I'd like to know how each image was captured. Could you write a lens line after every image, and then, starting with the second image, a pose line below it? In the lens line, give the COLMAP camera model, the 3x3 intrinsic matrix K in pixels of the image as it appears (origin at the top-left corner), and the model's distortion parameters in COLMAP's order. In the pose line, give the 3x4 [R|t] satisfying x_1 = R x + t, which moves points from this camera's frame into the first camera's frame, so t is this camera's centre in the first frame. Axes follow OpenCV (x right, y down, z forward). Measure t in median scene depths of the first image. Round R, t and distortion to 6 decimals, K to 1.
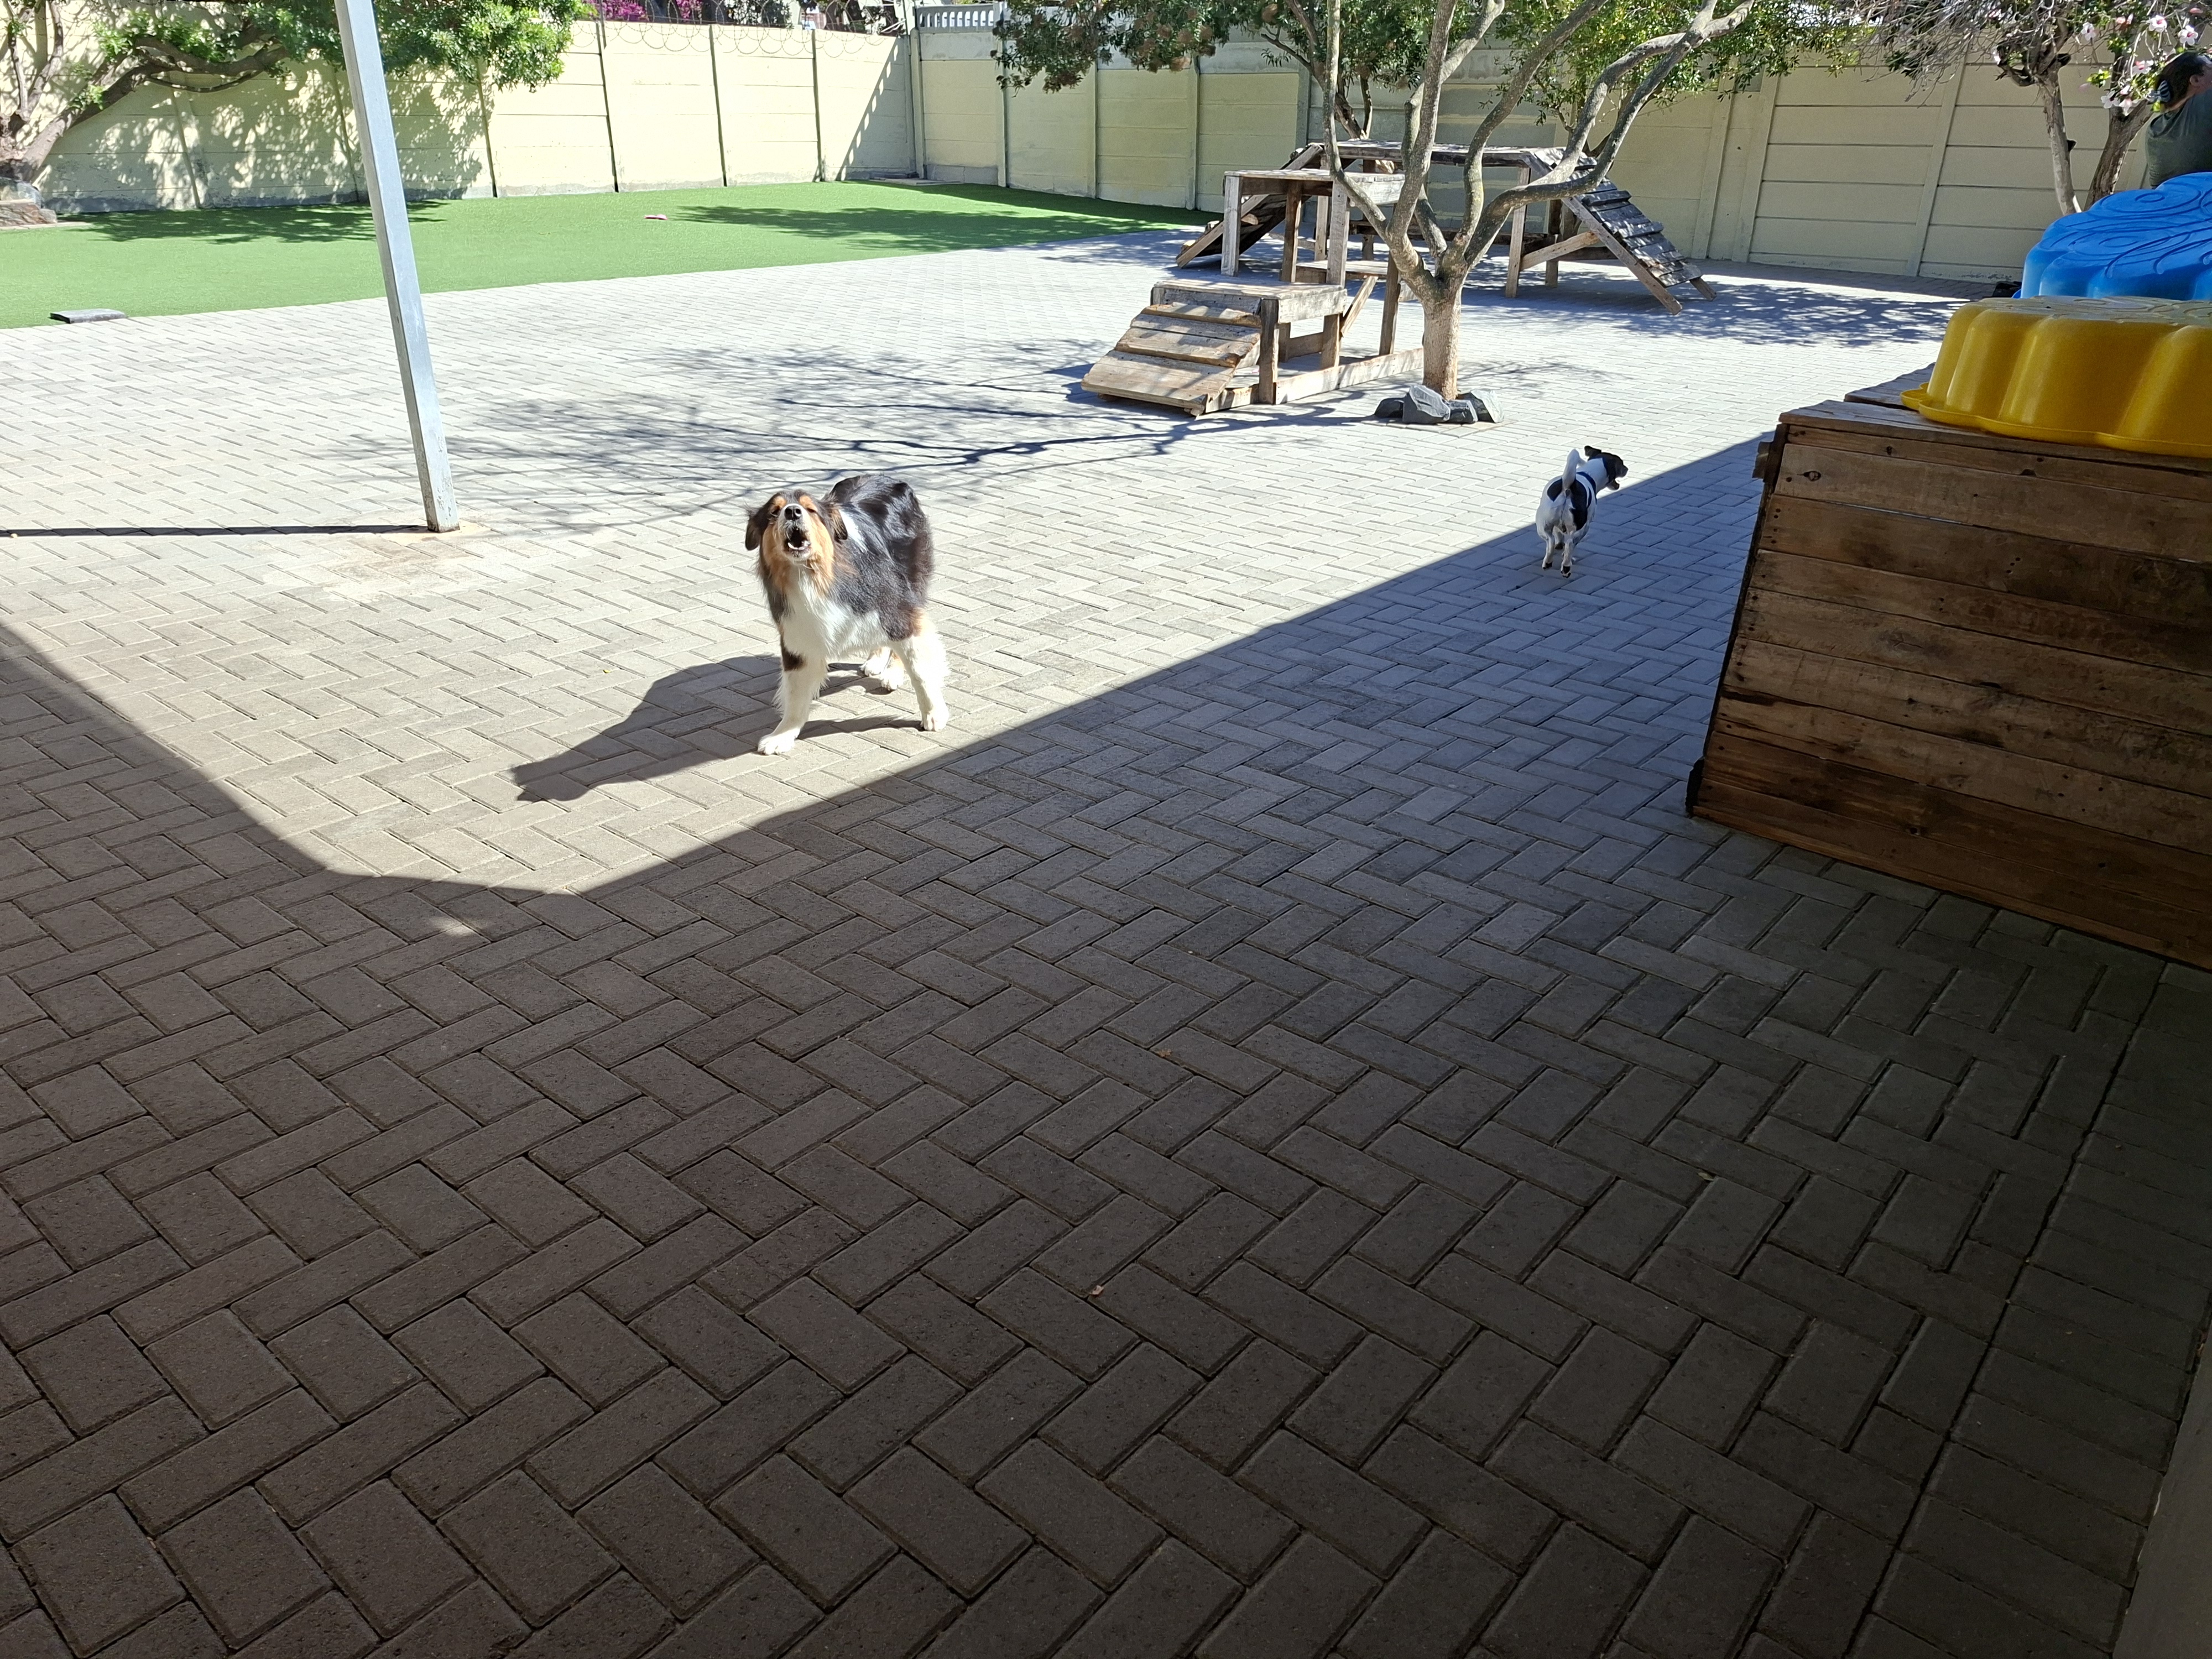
lens RADIAL K [[1509.9, 0, 1111.2], [0, 1509.9, 867.0], [0, 0, 1]] dist [0.018304, -0.016407]
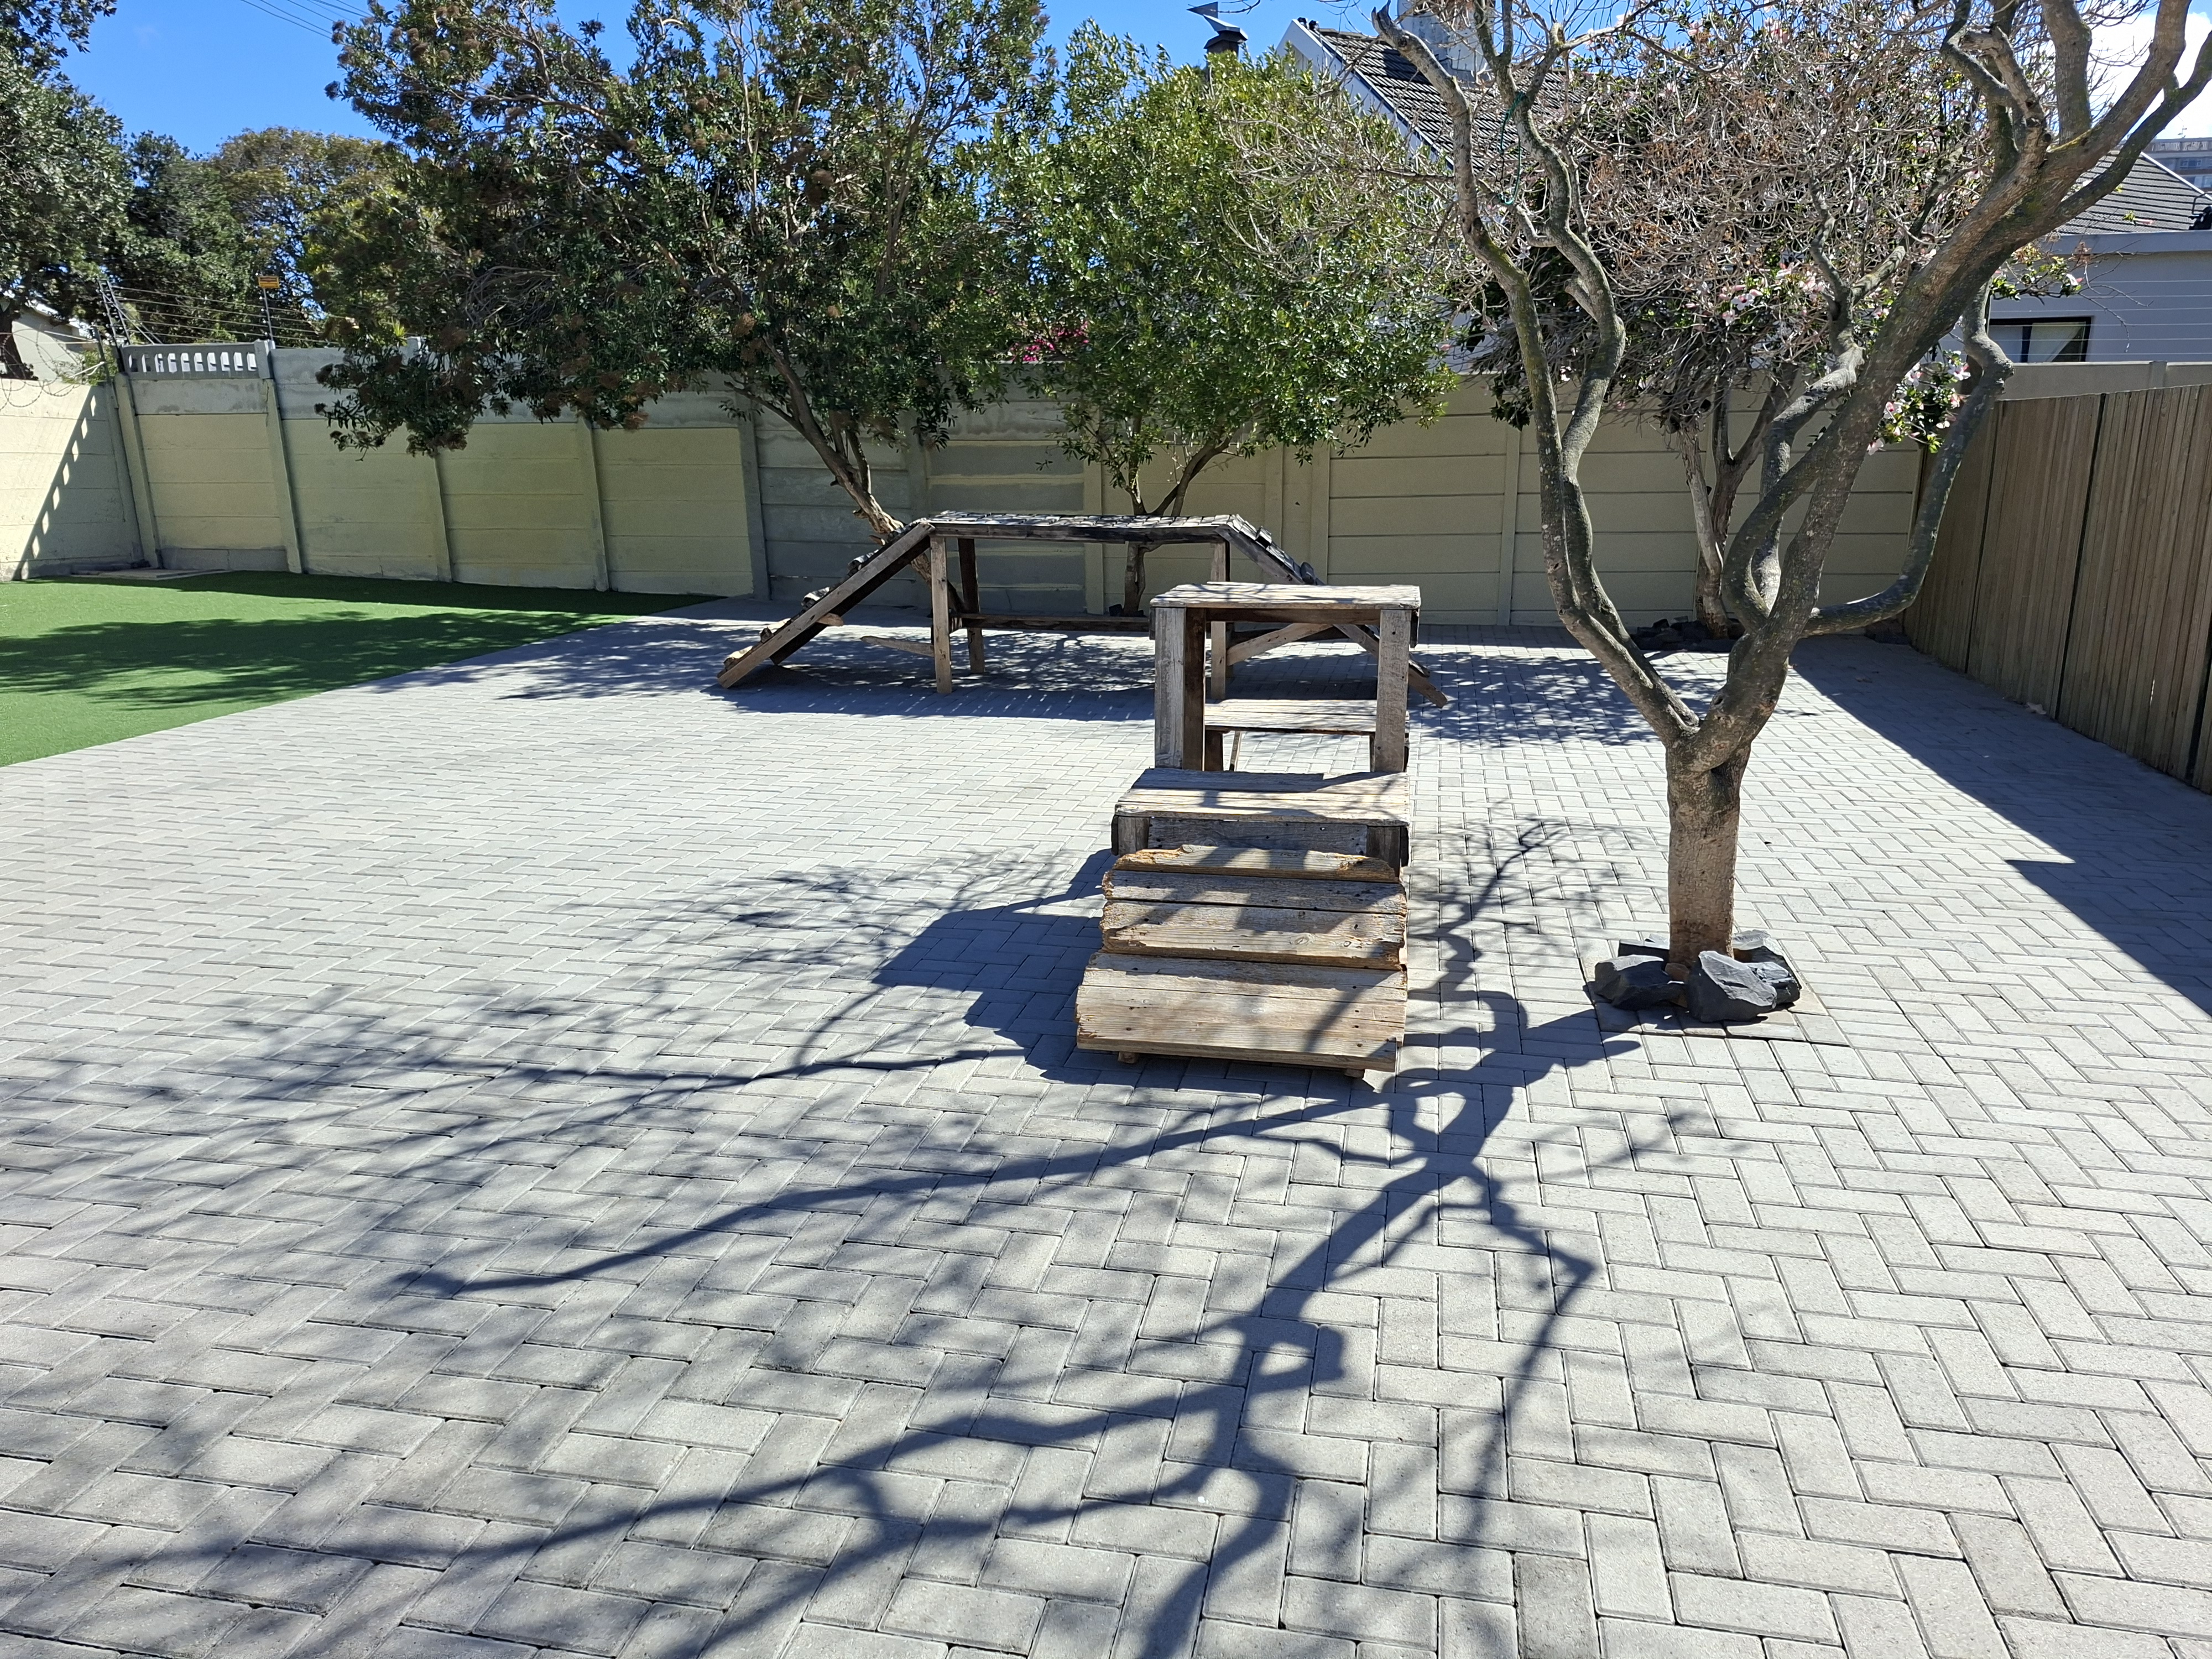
lens RADIAL K [[1455.9, 0, 1106.0], [0, 1455.9, 829.5], [0, 0, 1]] dist [0.067841, -0.067977]
pose [[0.863147, -0.143833, 0.484034, -0.154721], [0.241808, 0.959254, -0.146154, -0.215235], [-0.443289, 0.243196, 0.862757, 0.399369]]
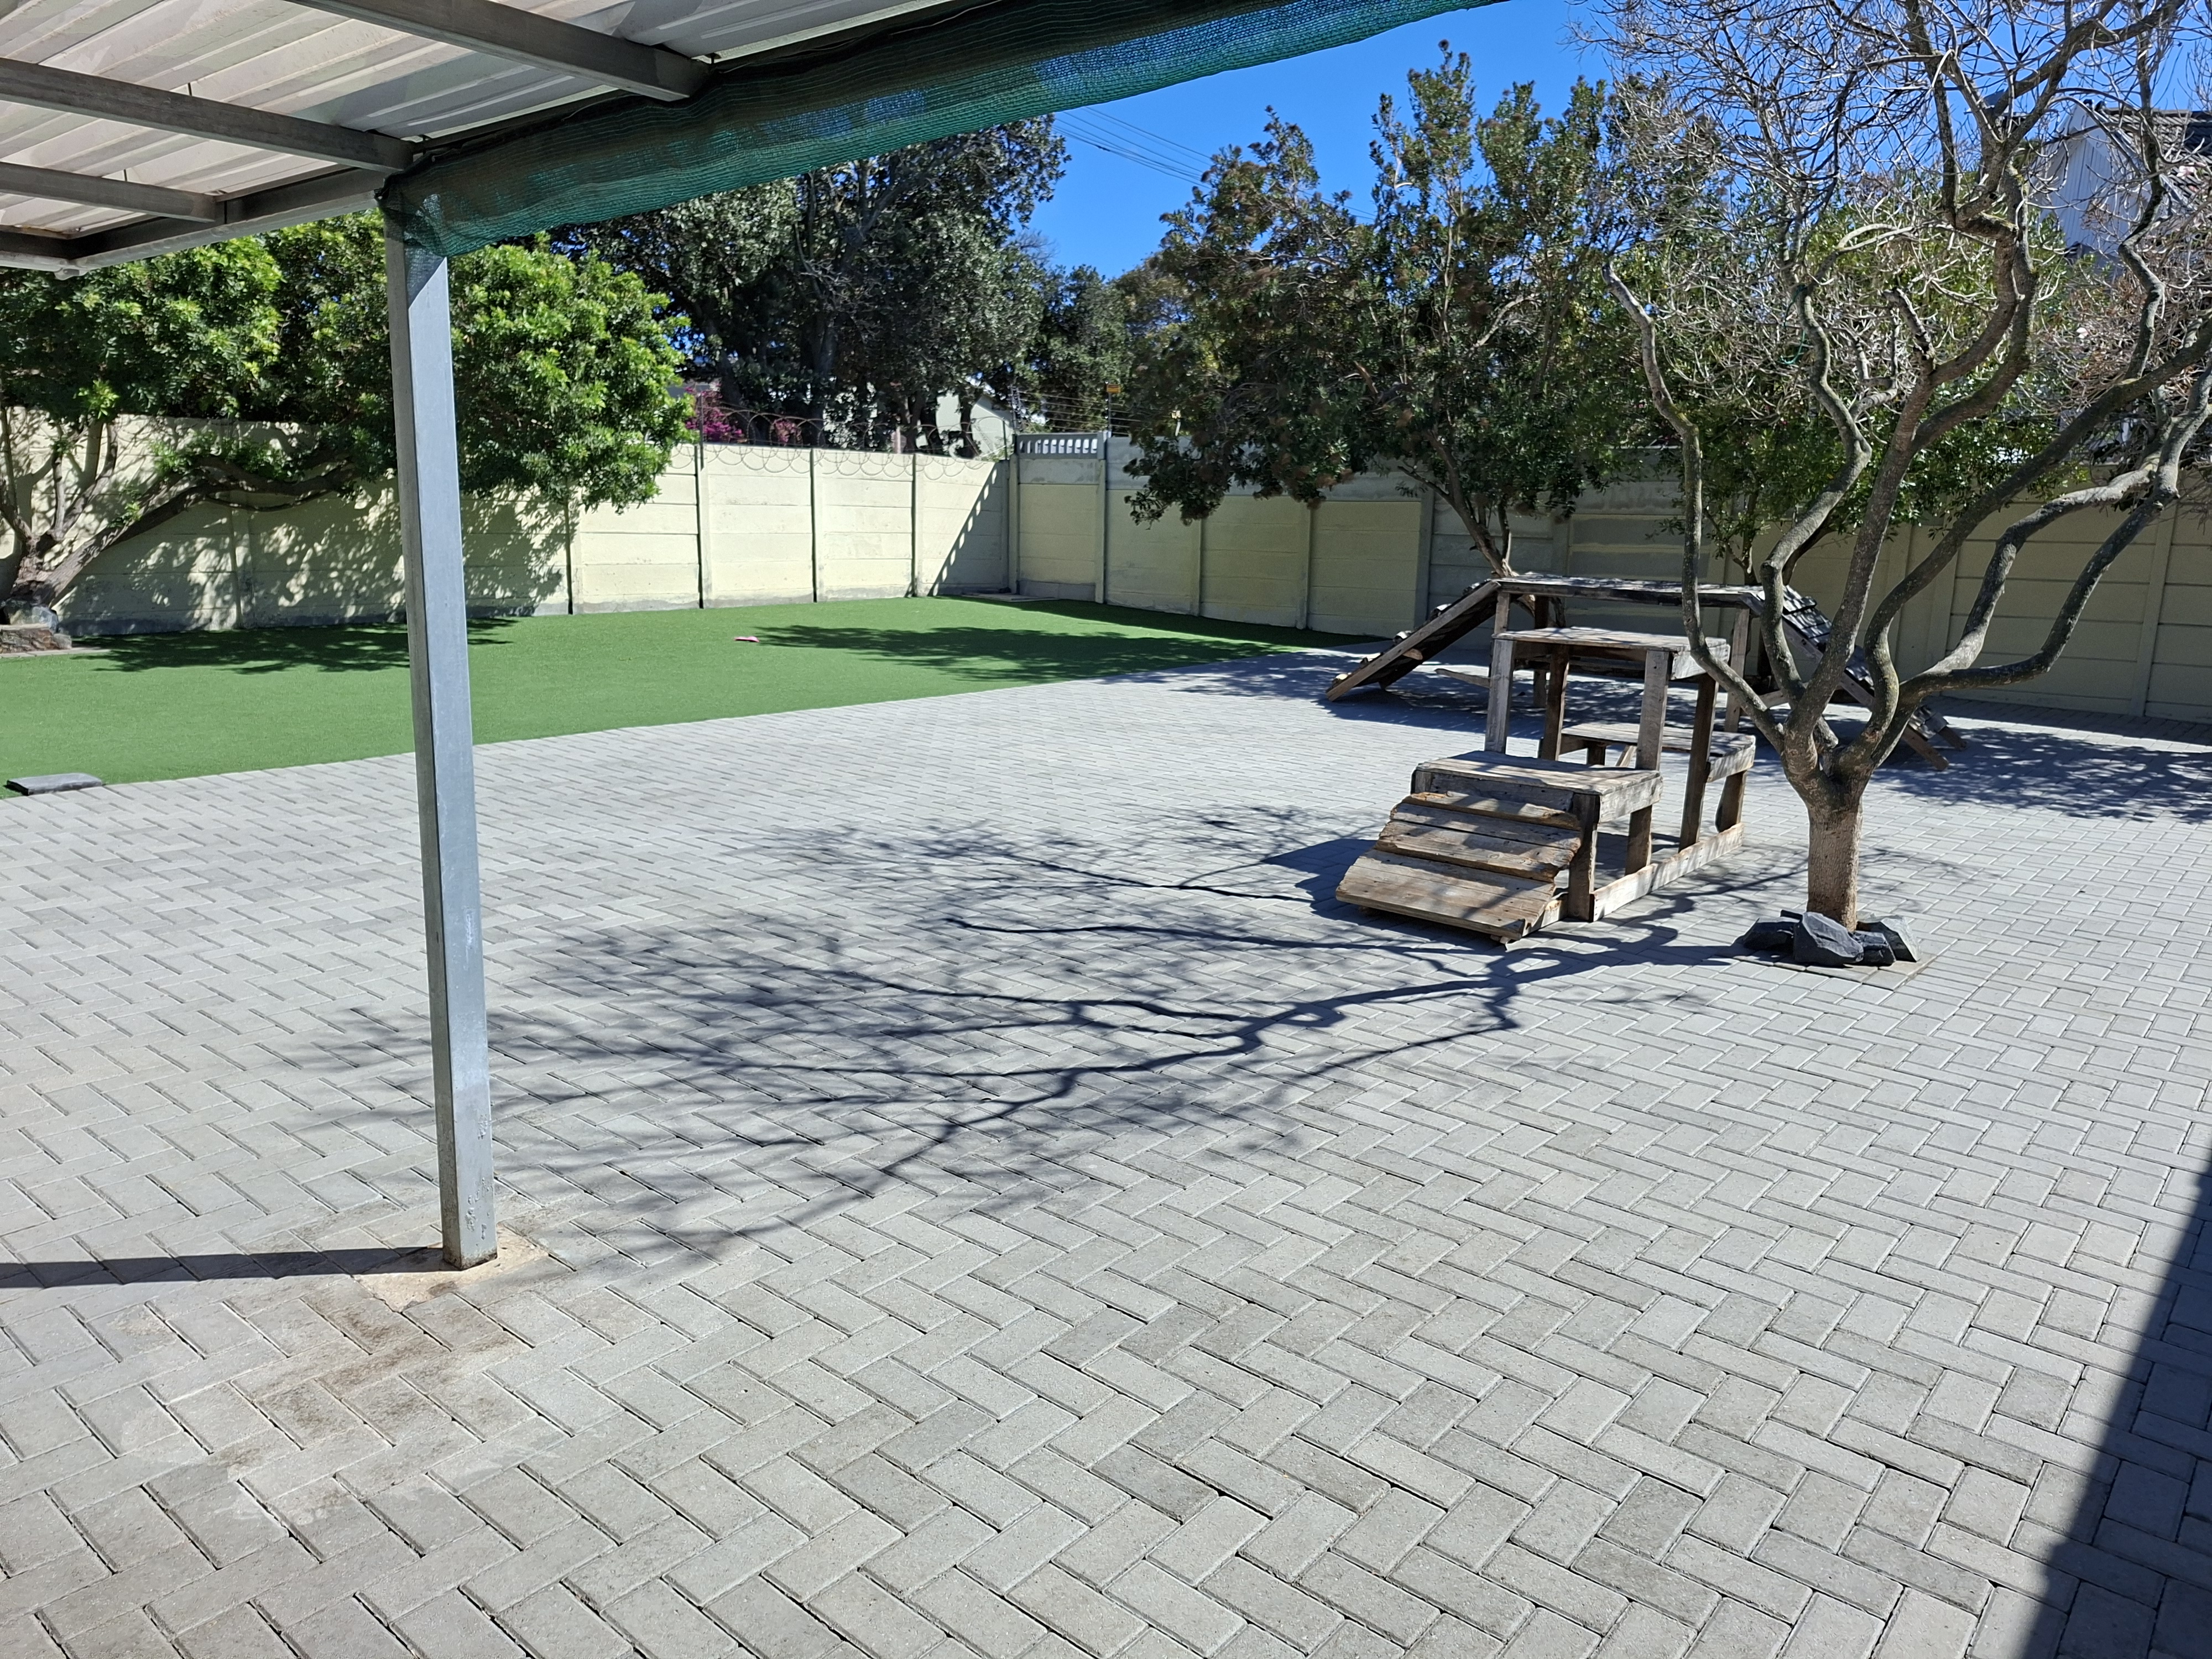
lens RADIAL K [[1506.7, 0, 1137.0], [0, 1506.7, 818.2], [0, 0, 1]] dist [0.052616, -0.075577]
pose [[0.999929, 0.008956, 0.007922, -0.086453], [-0.006593, 0.965695, -0.259596, -0.108509], [-0.009976, 0.259525, 0.965685, 0.176115]]
